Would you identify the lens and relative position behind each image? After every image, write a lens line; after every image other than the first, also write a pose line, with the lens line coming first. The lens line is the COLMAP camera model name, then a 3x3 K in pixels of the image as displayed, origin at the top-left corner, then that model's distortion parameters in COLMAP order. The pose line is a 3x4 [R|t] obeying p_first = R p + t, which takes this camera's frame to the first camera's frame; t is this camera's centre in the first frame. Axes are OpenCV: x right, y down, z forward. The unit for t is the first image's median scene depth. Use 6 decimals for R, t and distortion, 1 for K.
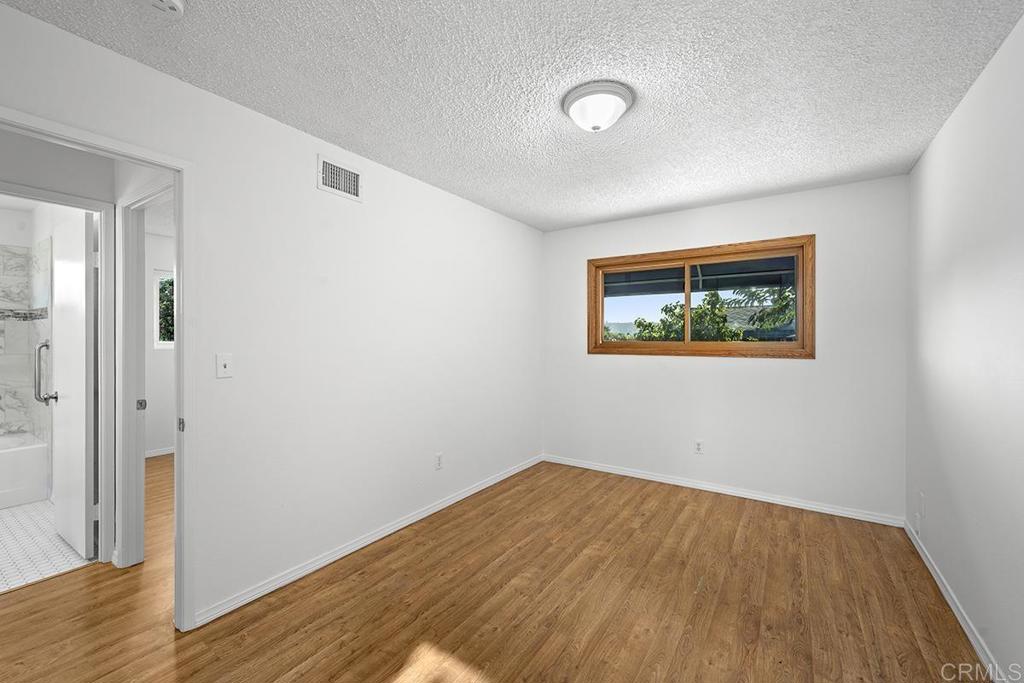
lens RADIAL K [[412.3, 0, 509.8], [0, 412.3, 345.0], [0, 0, 1]] dist [-0.000053, -0.000044]
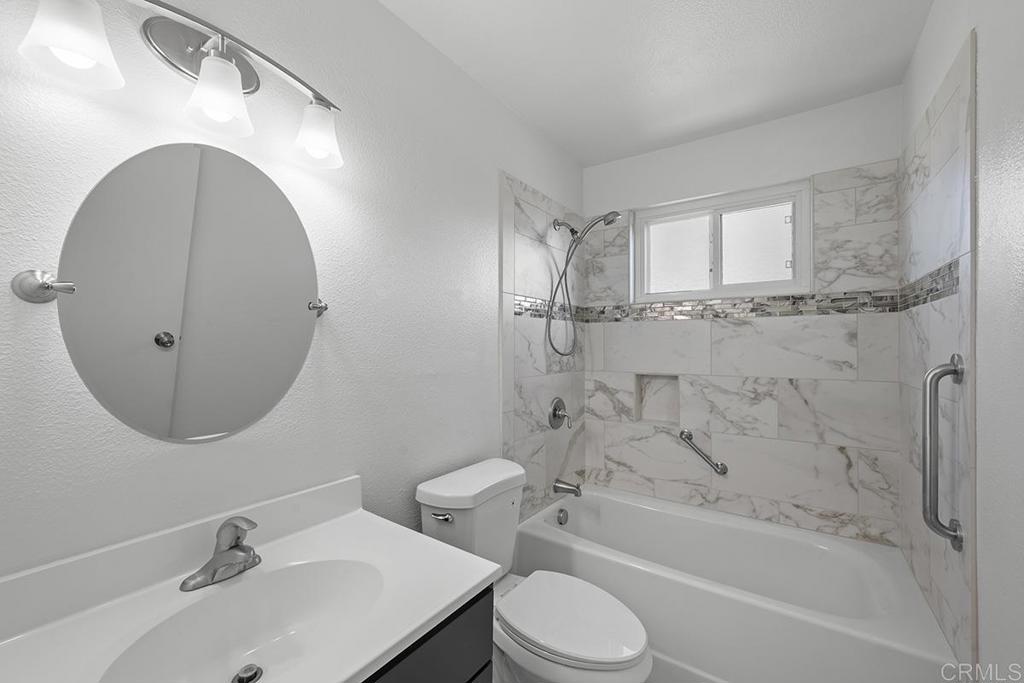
lens RADIAL K [[412.3, 0, 511.7], [0, 412.3, 346.0], [0, 0, 1]] dist [-0.000053, -0.000044]
pose [[-0.025200, -0.004628, -0.999672, -0.700264], [-0.004106, 0.999981, -0.004526, -0.016027], [0.999674, 0.003991, -0.025219, 0.581169]]
